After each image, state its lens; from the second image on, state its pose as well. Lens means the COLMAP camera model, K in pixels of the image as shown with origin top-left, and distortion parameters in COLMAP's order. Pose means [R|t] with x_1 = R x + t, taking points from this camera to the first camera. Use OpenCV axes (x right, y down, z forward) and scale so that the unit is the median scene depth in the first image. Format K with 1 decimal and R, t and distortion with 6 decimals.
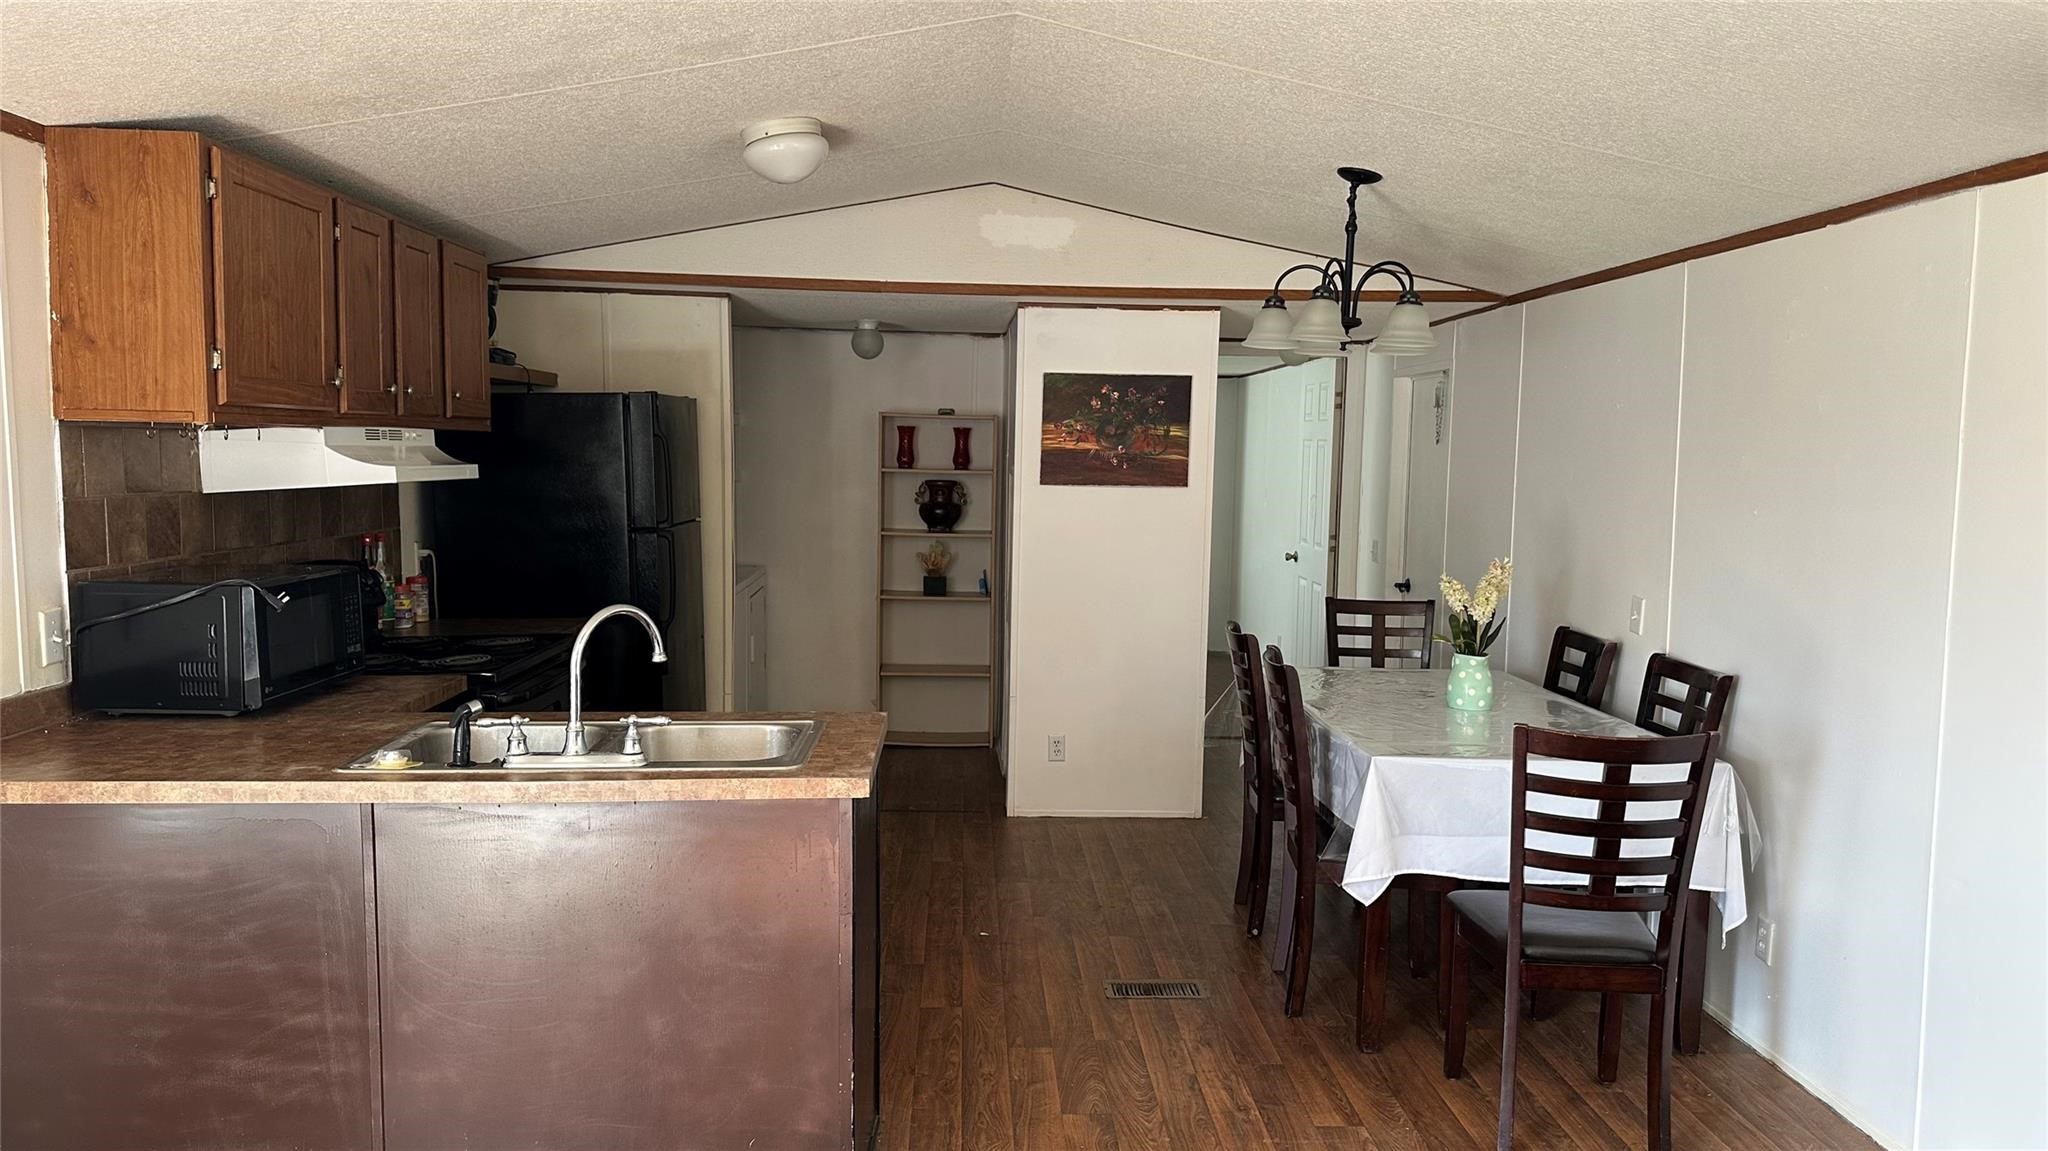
lens RADIAL K [[1443.6, 0, 1027.0], [0, 1443.6, 589.9], [0, 0, 1]] dist [0.147485, -0.254349]
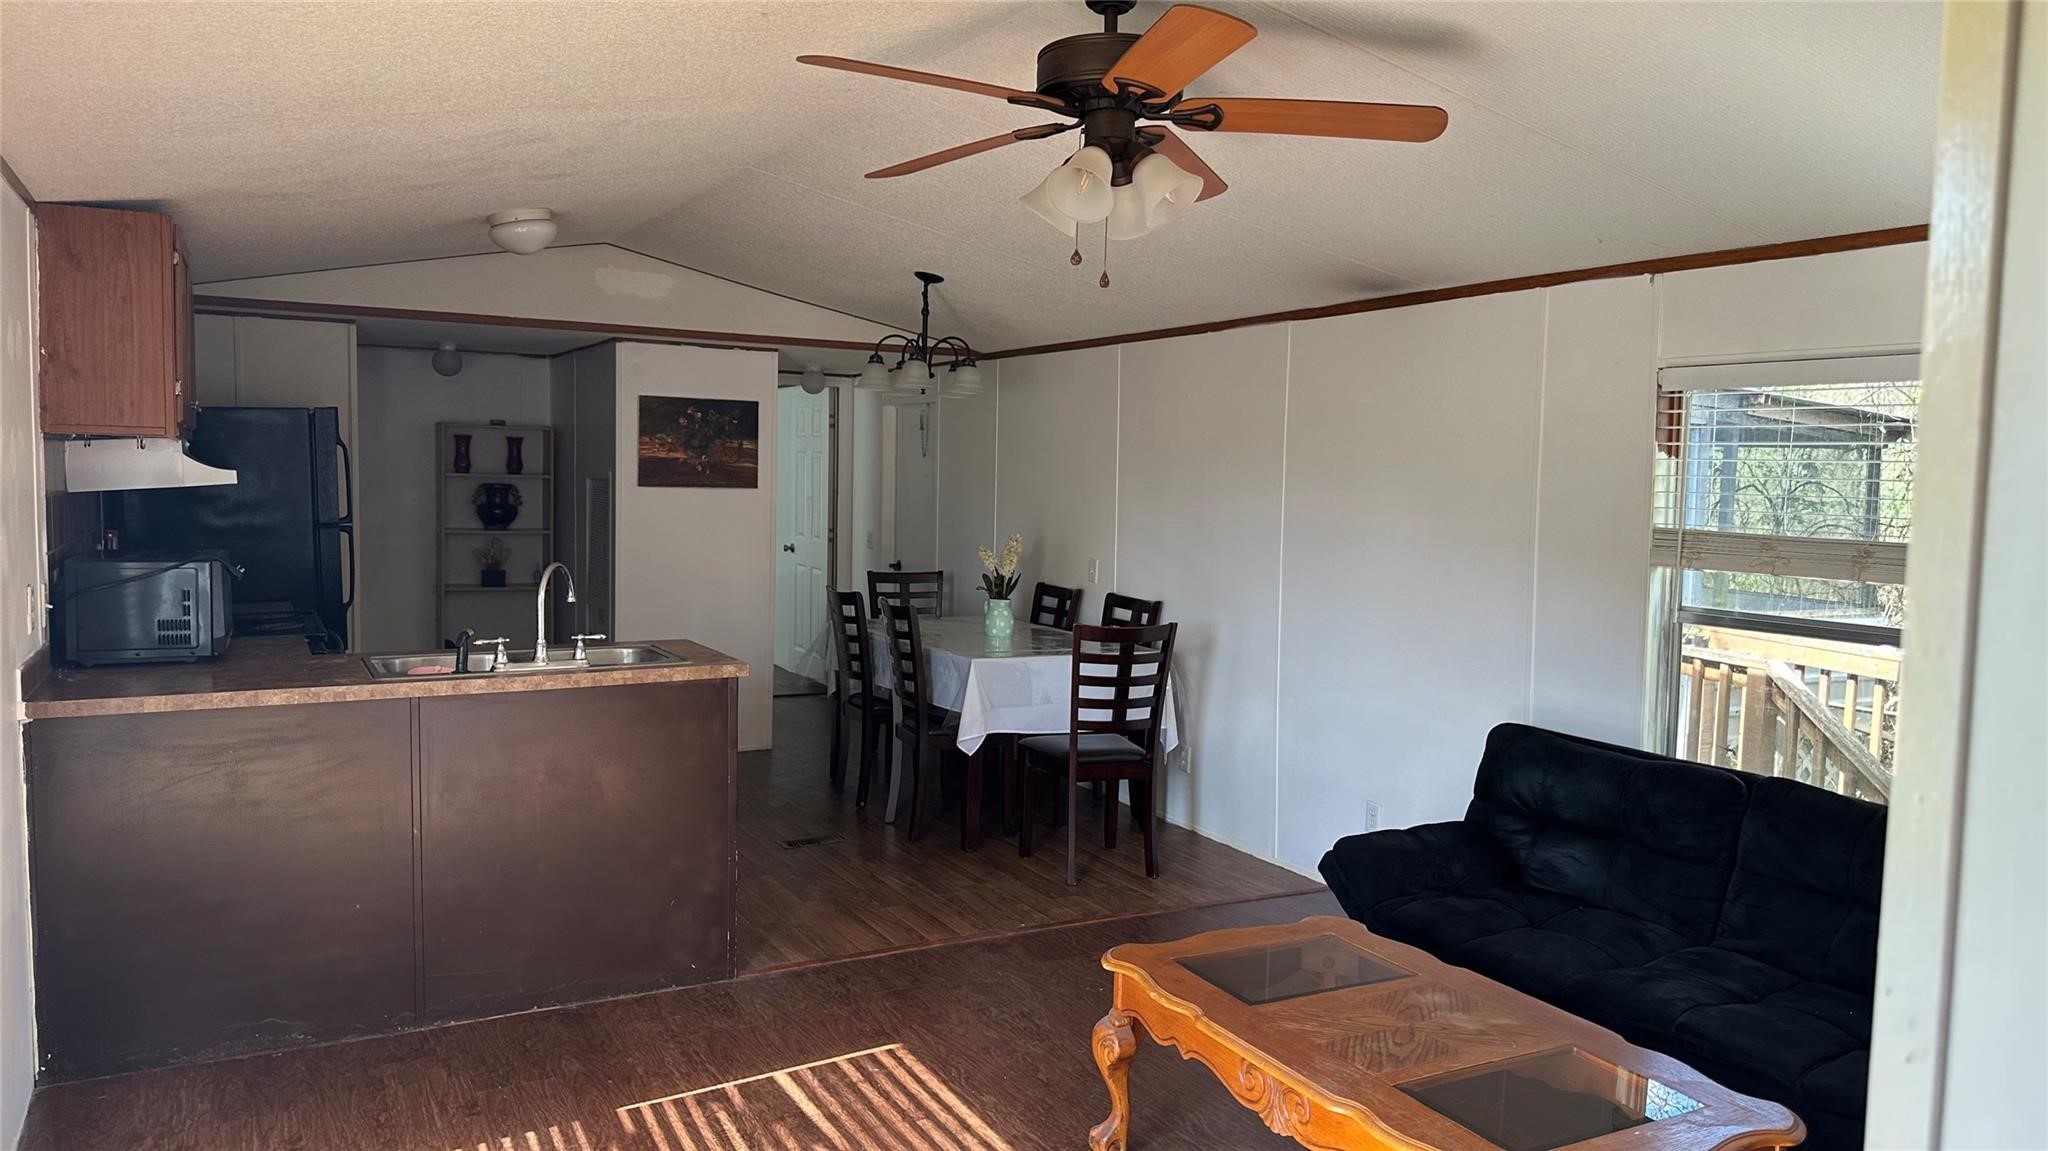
lens RADIAL K [[1443.6, 0, 1027.0], [0, 1443.6, 589.9], [0, 0, 1]] dist [0.147485, -0.254349]
pose [[0.902875, -0.033413, 0.428603, -0.287106], [0.036008, 0.999349, 0.002055, 0.030851], [-0.428393, 0.013578, 0.903491, -0.327123]]
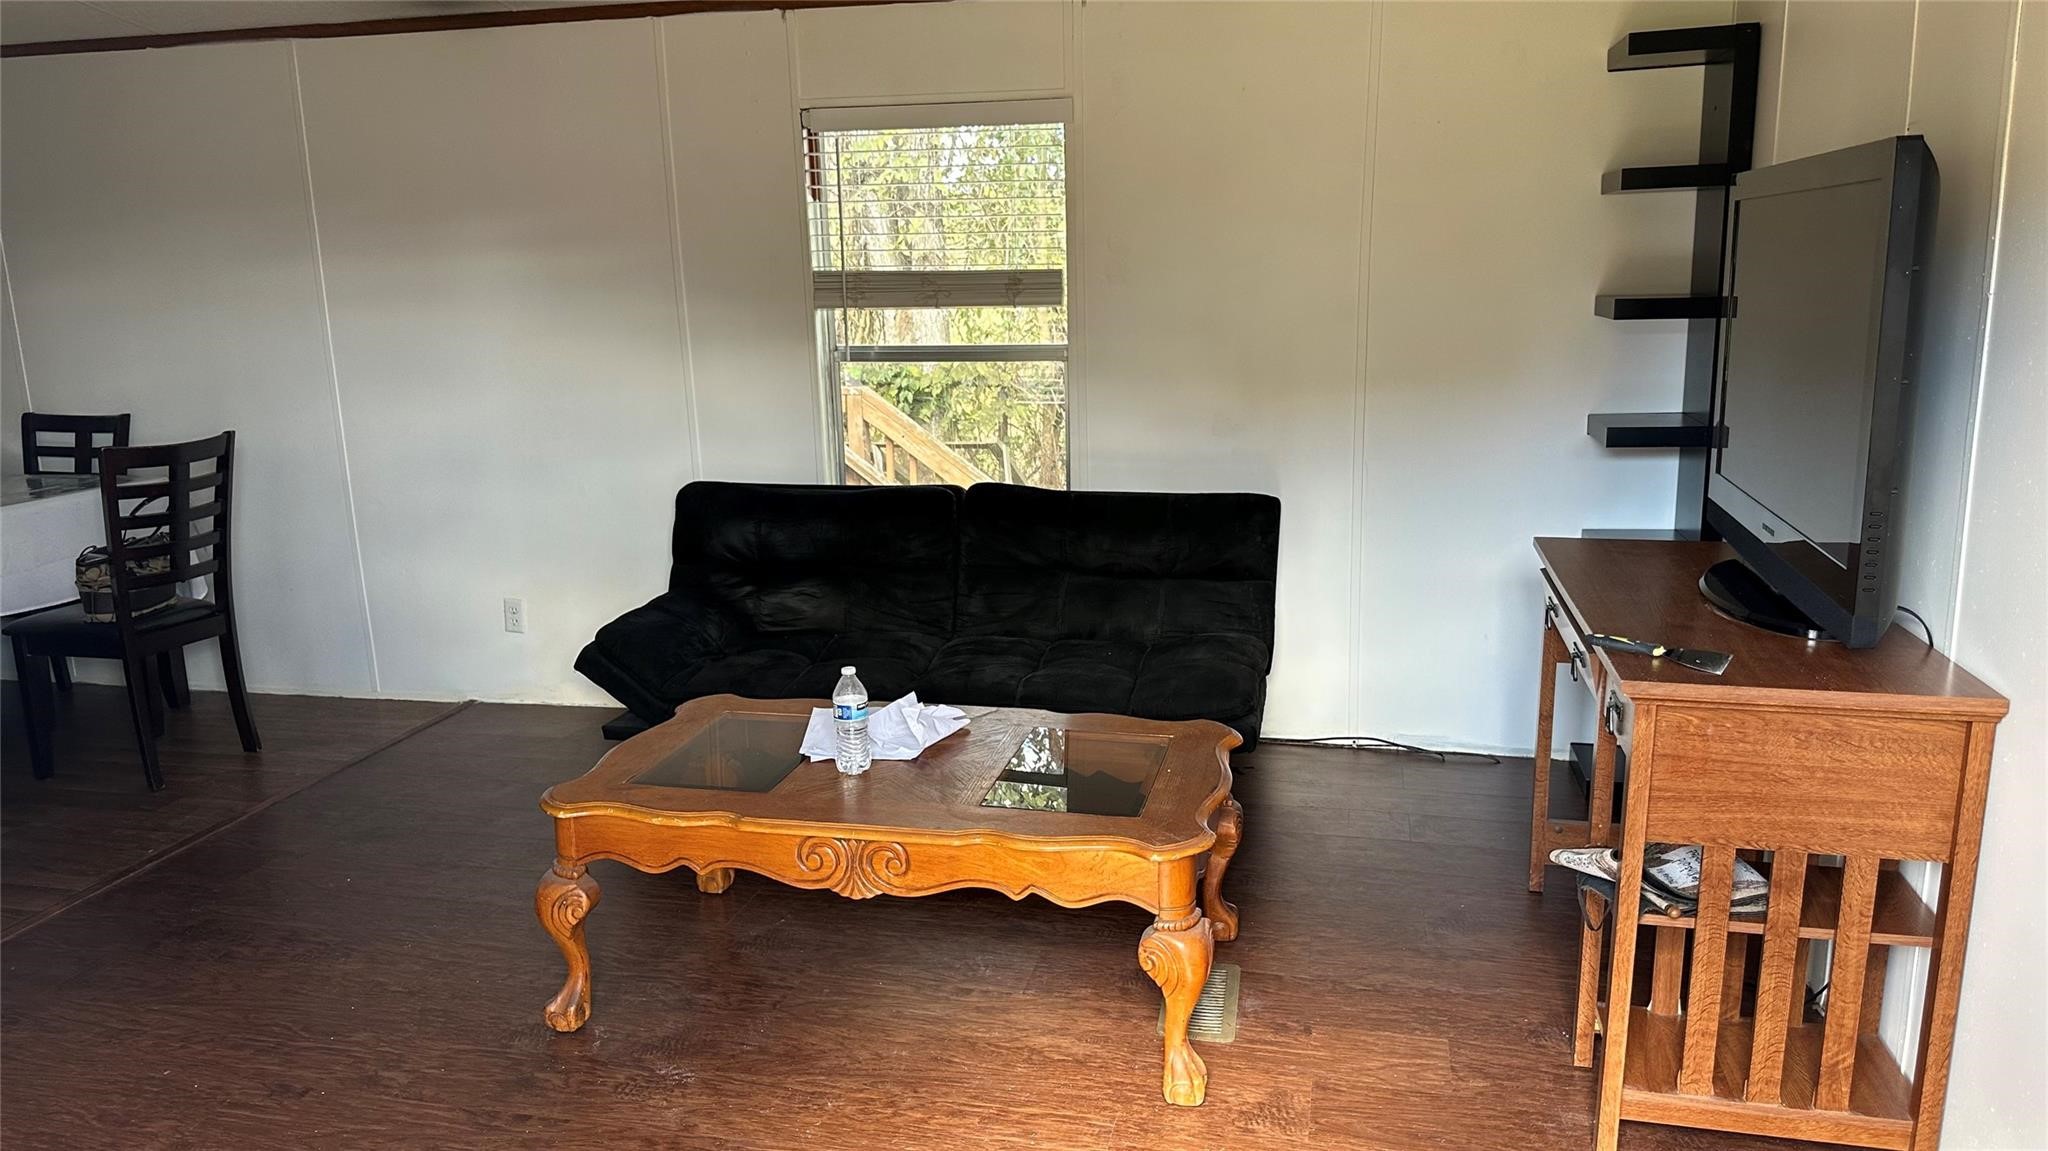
lens RADIAL K [[1443.6, 0, 1027.0], [0, 1443.6, 589.9], [0, 0, 1]] dist [0.147485, -0.254349]
pose [[0.265318, -0.237569, 0.934434, -0.433301], [0.120493, 0.969740, 0.212333, 0.024958], [-0.956602, 0.056257, 0.285915, -0.066076]]
